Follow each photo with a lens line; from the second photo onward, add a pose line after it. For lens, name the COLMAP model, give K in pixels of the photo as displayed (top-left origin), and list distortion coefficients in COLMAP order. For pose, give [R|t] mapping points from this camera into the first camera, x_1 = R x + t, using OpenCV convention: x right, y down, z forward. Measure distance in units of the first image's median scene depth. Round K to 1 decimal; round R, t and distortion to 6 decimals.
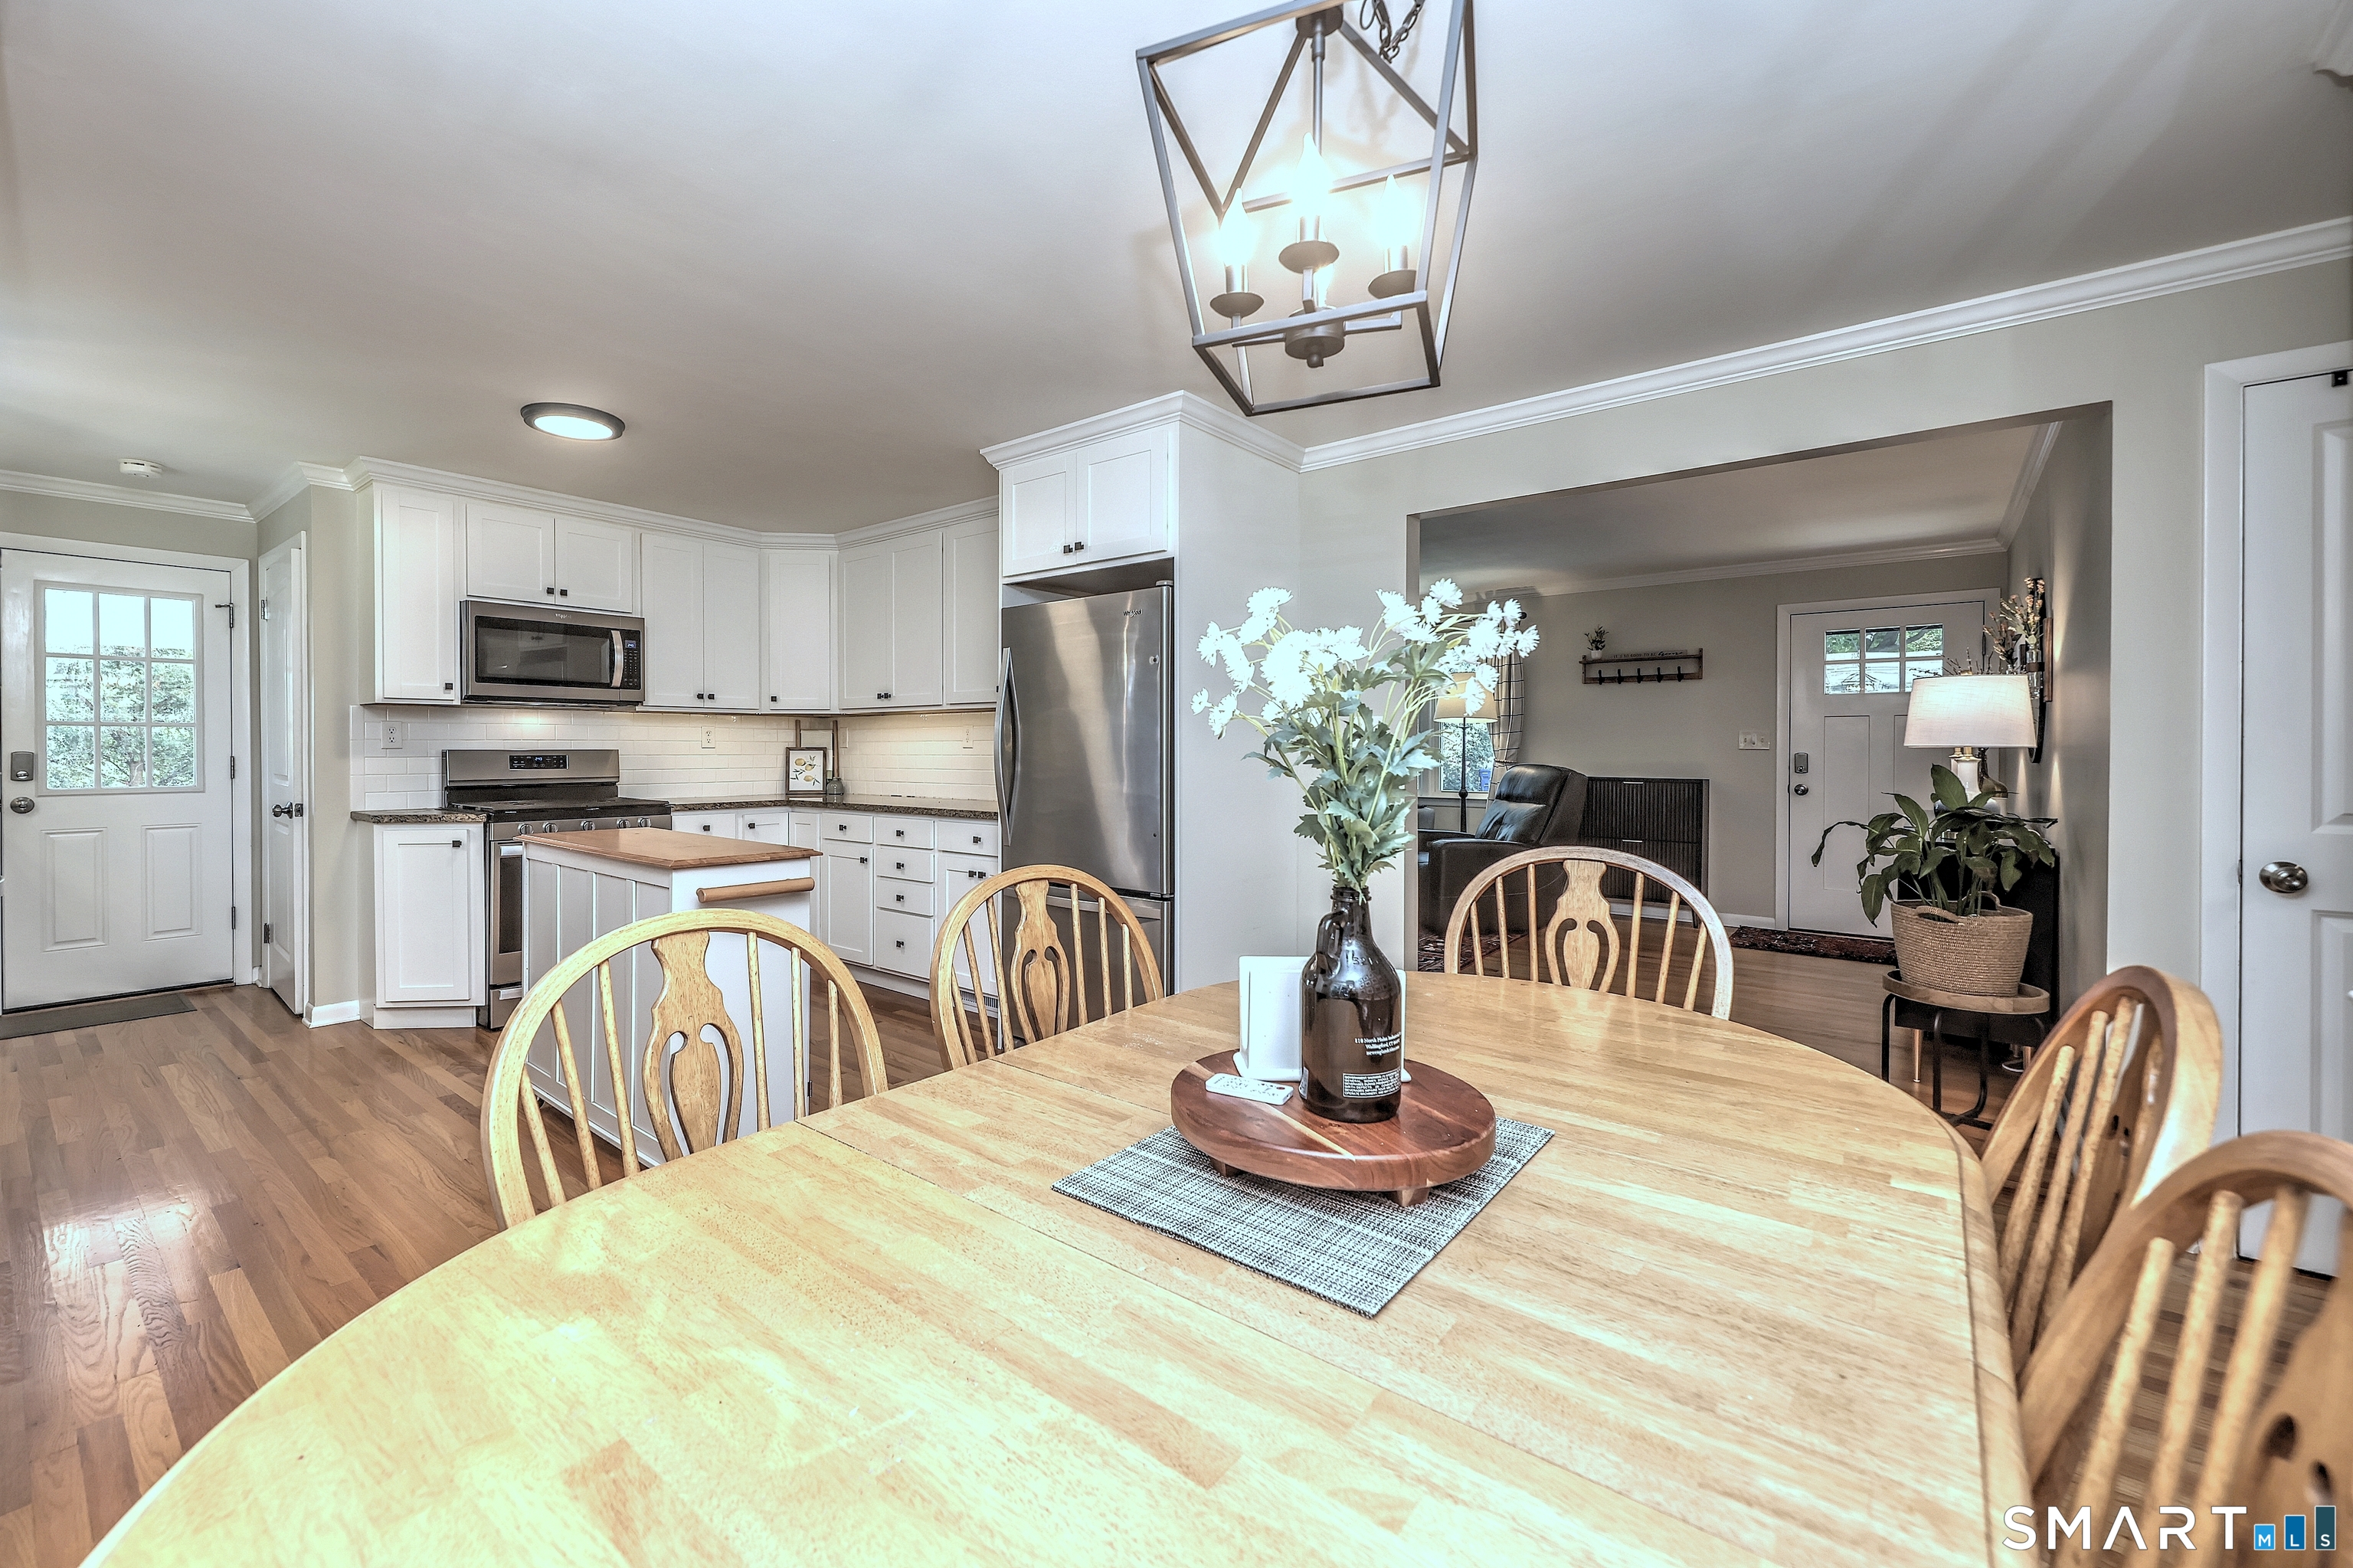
lens RADIAL K [[969.3, 0, 1095.7], [0, 969.3, 751.6], [0, 0, 1]] dist [0.021167, -0.009828]
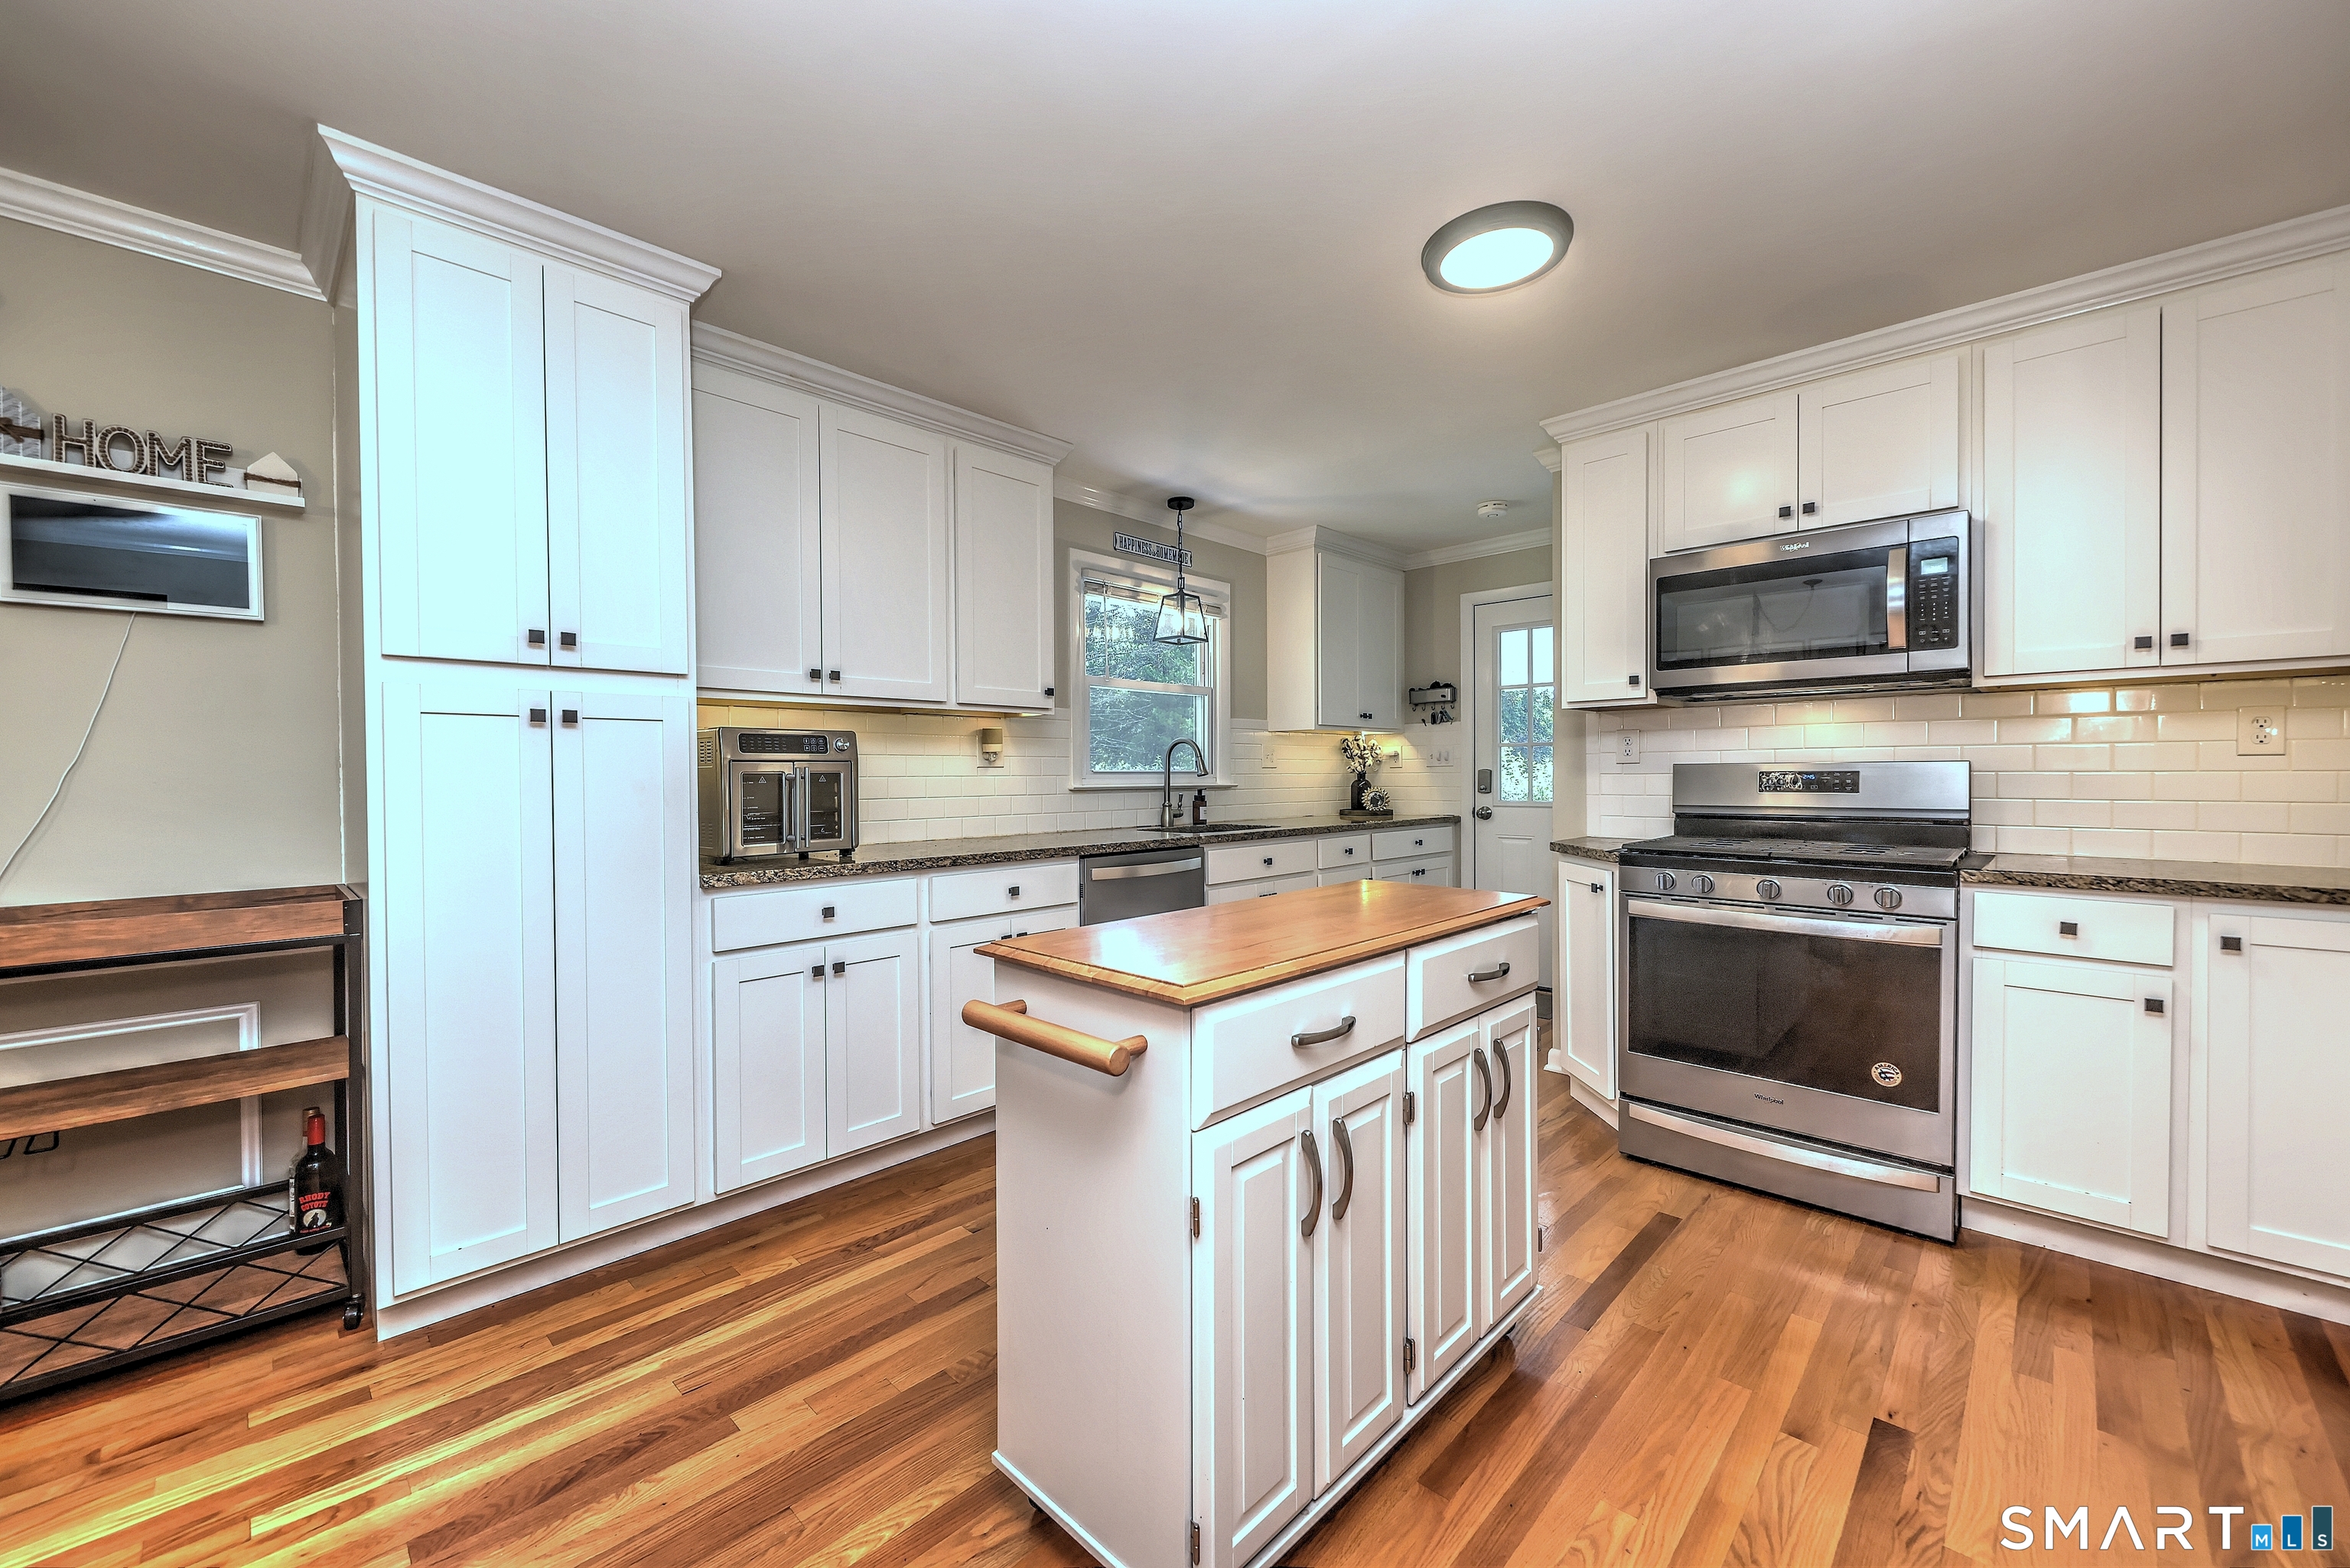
lens RADIAL K [[935.4, 0, 1163.8], [0, 935.4, 768.4], [0, 0, 1]] dist [0.019939, -0.008951]
pose [[-0.086350, -0.006143, -0.996246, 0.090023], [0.000752, 0.999980, -0.006231, 0.005908], [0.996265, -0.001287, -0.086344, 0.678051]]
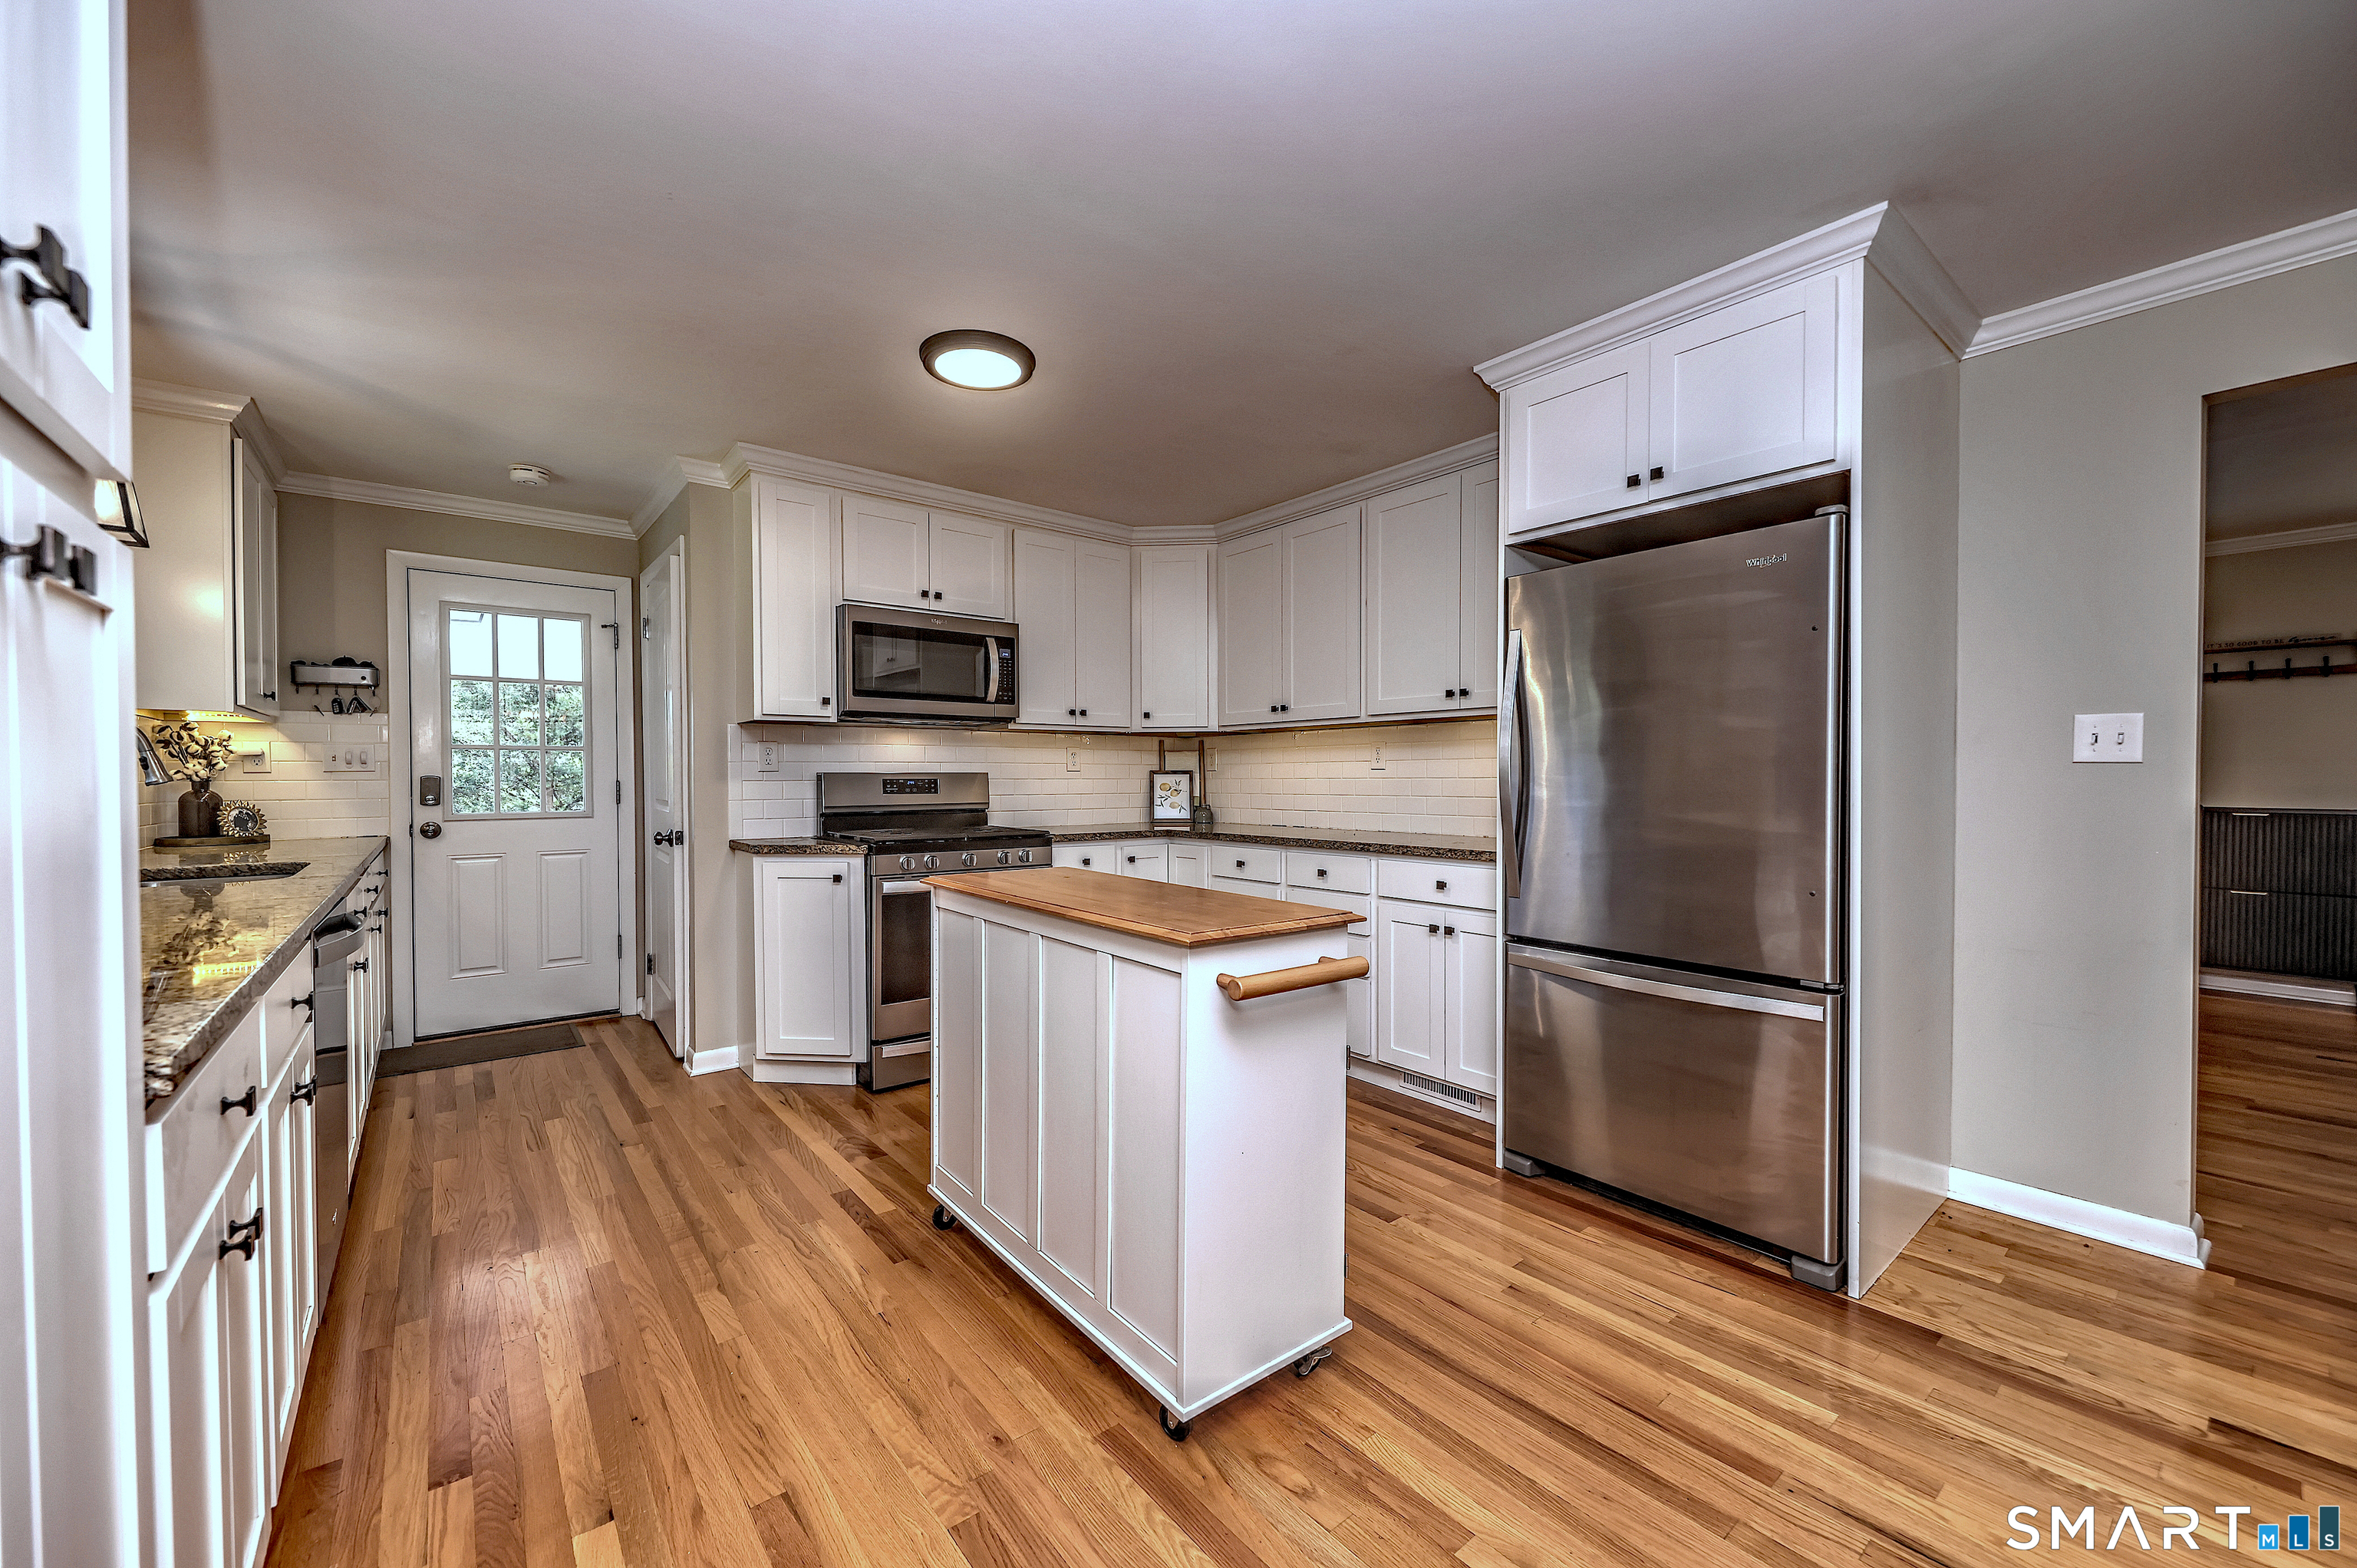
lens RADIAL K [[919.3, 0, 1167.9], [0, 919.3, 784.5], [0, 0, 1]] dist [0.022414, -0.008103]
pose [[0.981544, -0.001227, -0.191232, -0.188539], [0.002234, 0.999985, 0.005048, 0.005642], [0.191223, -0.005382, 0.981532, 0.224787]]
